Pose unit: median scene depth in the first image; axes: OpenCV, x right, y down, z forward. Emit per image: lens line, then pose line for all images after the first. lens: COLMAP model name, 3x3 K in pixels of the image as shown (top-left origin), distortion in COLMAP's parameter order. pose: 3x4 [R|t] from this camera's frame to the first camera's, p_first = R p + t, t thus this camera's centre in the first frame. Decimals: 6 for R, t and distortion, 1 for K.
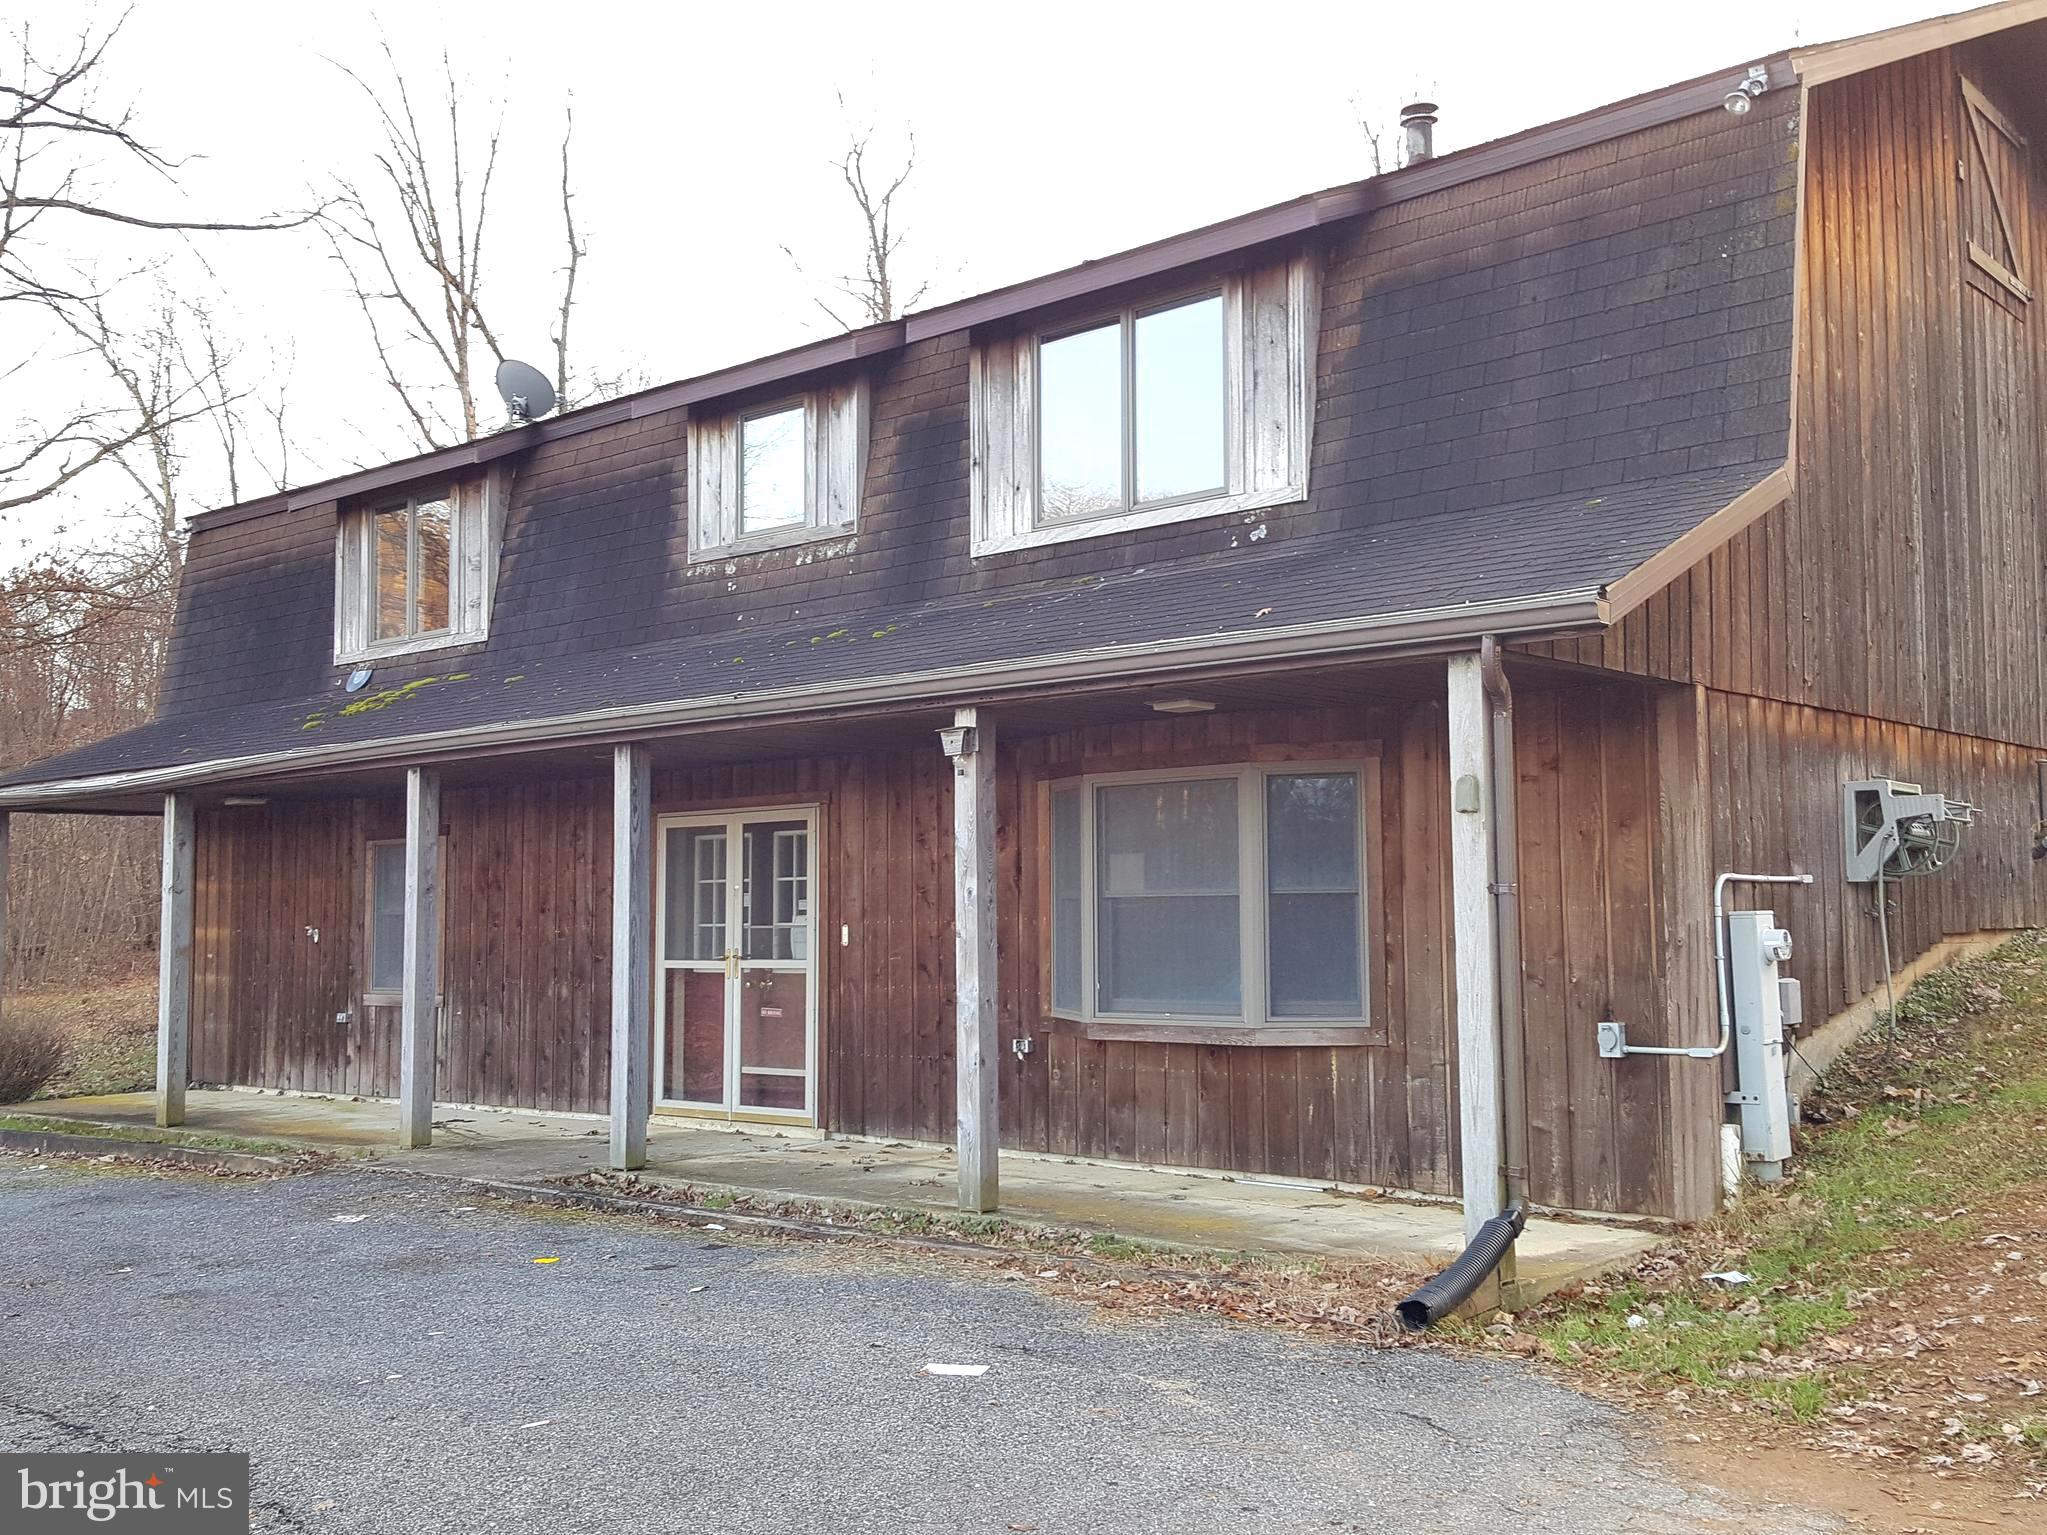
lens RADIAL K [[2078.8, 0, 1023.5], [0, 2078.8, 767.5], [0, 0, 1]] dist [0.155662, -0.339791]
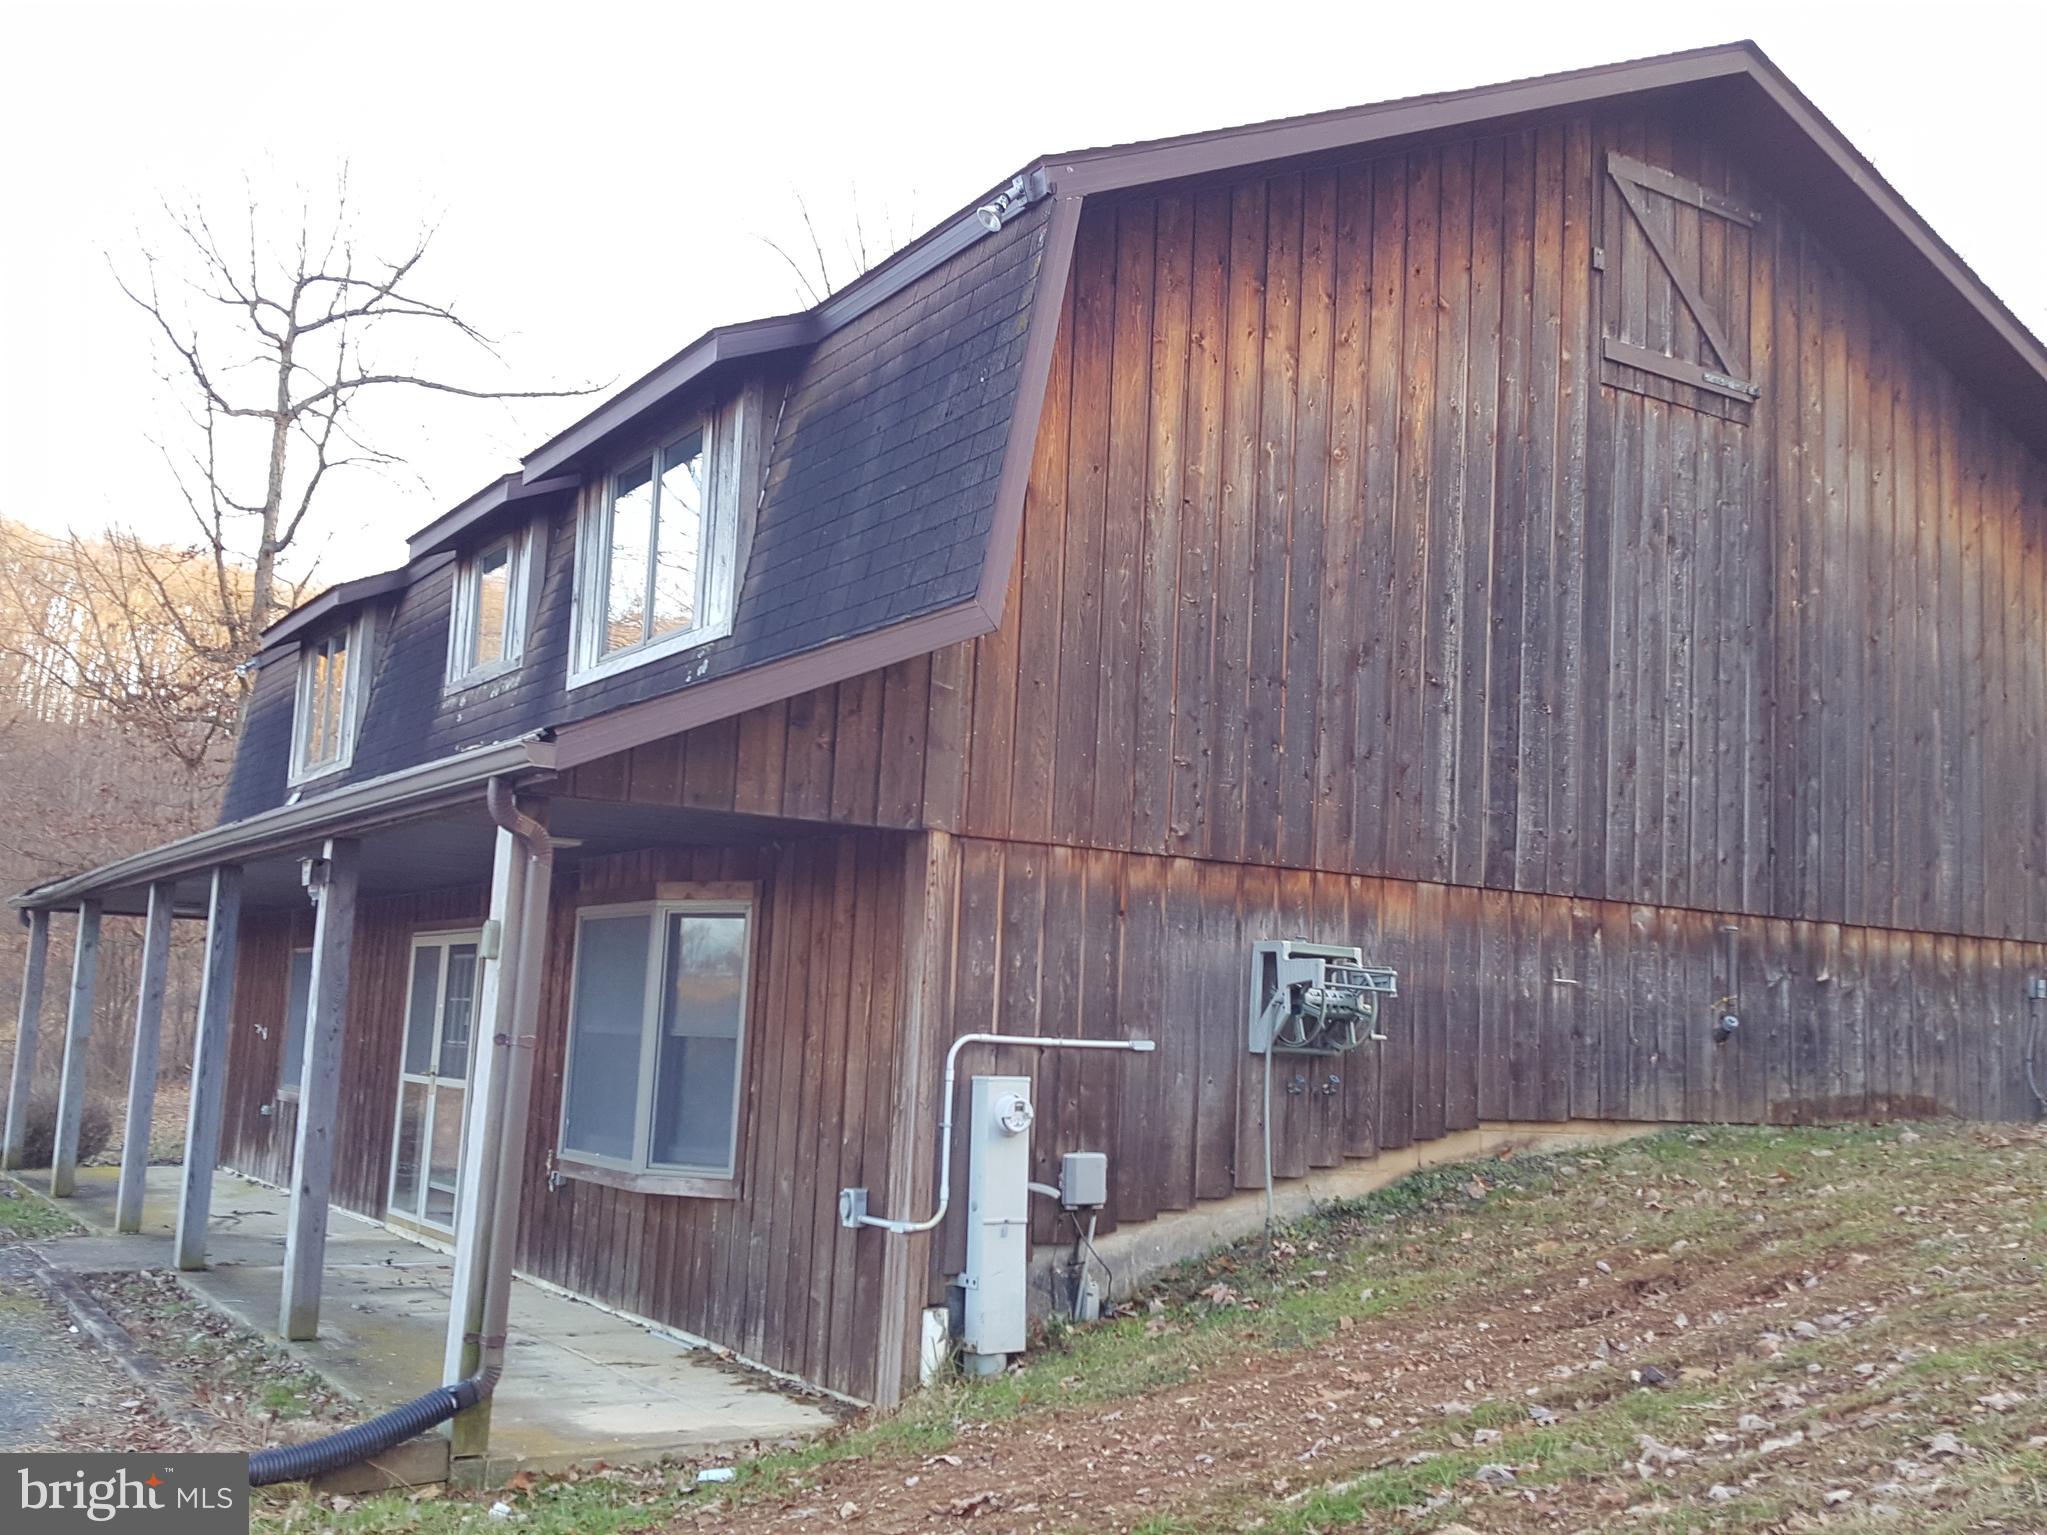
lens RADIAL K [[2061.4, 0, 1079.7], [0, 2061.4, 780.6], [0, 0, 1]] dist [0.150806, -0.298522]
pose [[0.950218, 0.012954, -0.311317, 0.598123], [-0.029231, 0.998435, -0.047677, -0.017779], [0.310212, 0.054404, 0.949109, 0.127802]]
